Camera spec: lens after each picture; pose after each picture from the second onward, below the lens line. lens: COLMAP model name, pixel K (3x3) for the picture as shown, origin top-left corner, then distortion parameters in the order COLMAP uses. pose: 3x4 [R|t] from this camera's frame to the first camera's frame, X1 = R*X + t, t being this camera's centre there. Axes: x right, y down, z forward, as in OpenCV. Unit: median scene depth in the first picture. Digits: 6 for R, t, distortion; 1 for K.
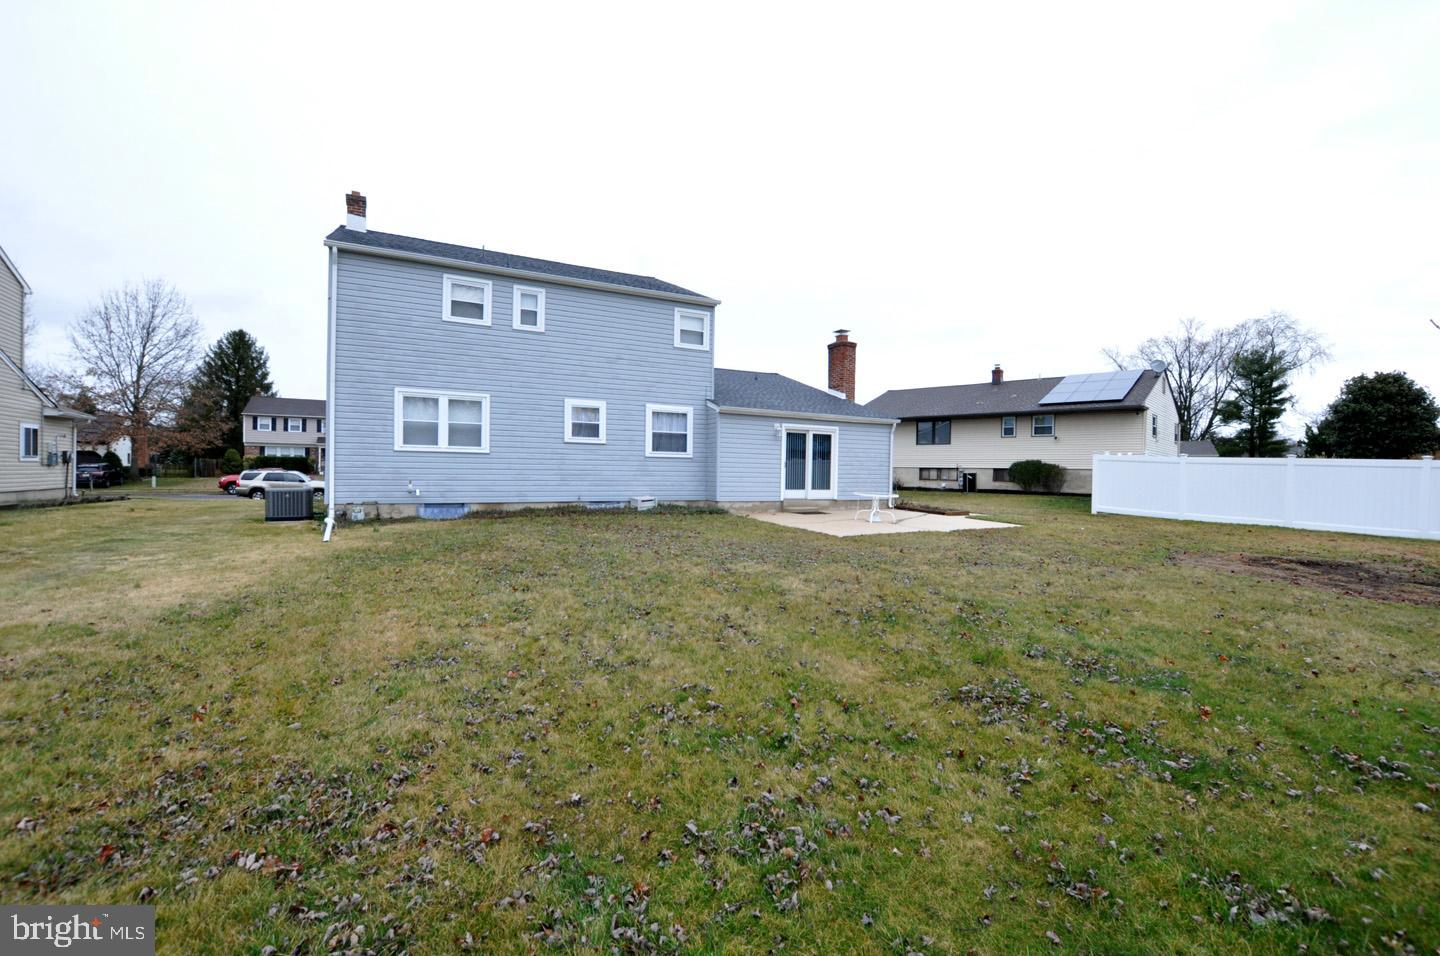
lens RADIAL K [[632.9, 0, 723.6], [0, 632.9, 480.4], [0, 0, 1]] dist [-0.030258, 0.000045]
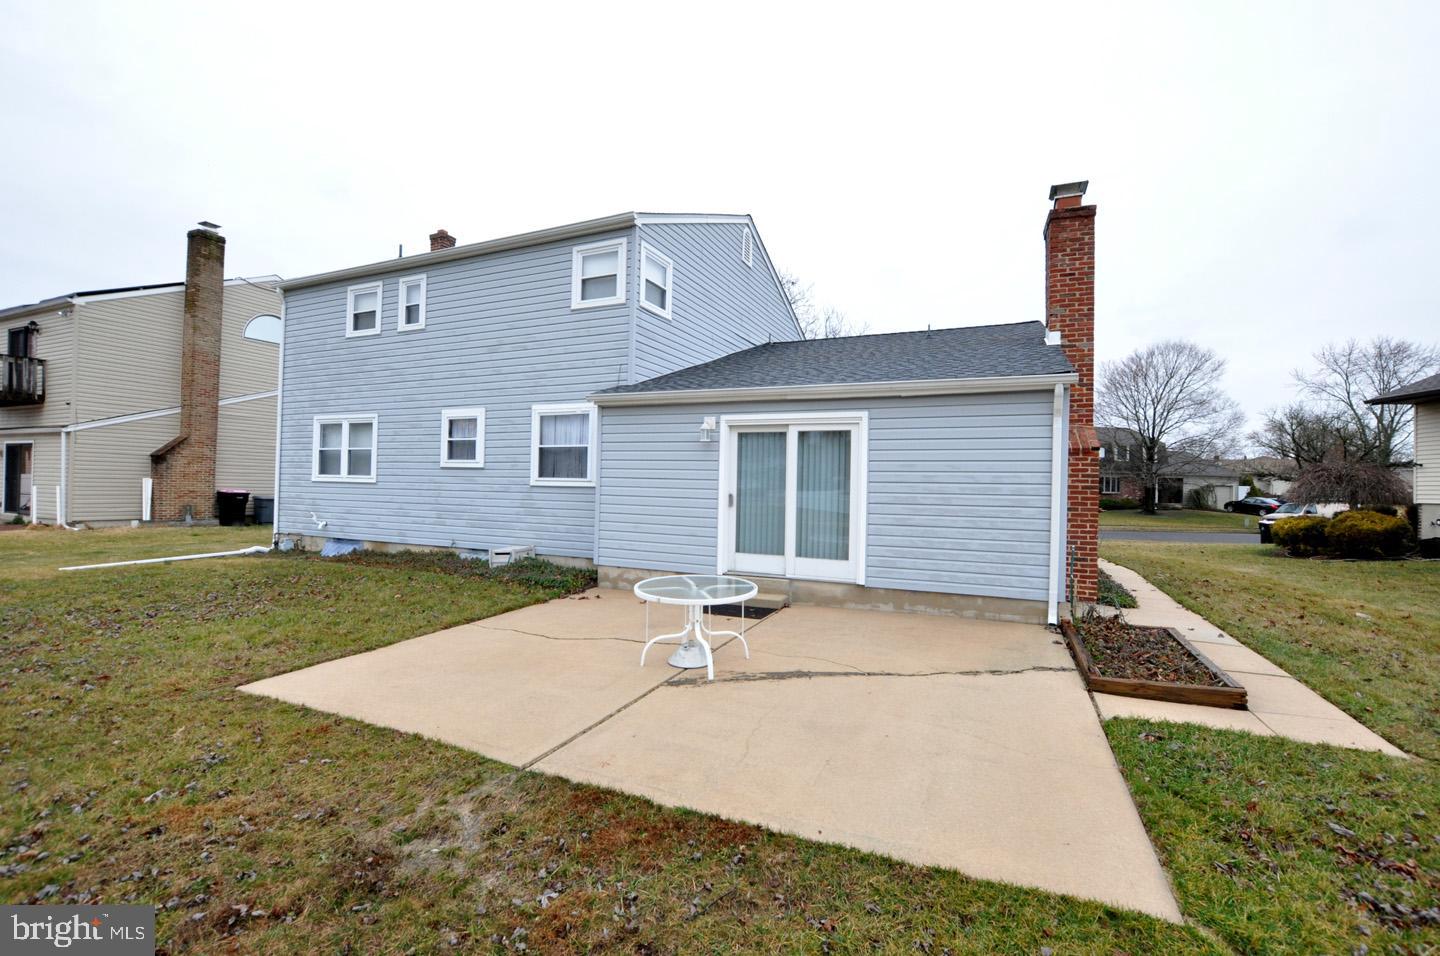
lens RADIAL K [[632.9, 0, 723.6], [0, 632.9, 480.4], [0, 0, 1]] dist [-0.030258, 0.000045]
pose [[0.606896, -0.009657, -0.794723, 0.539584], [-0.019750, 0.999434, -0.027227, -0.030400], [0.794536, 0.032220, 0.606362, 0.796148]]
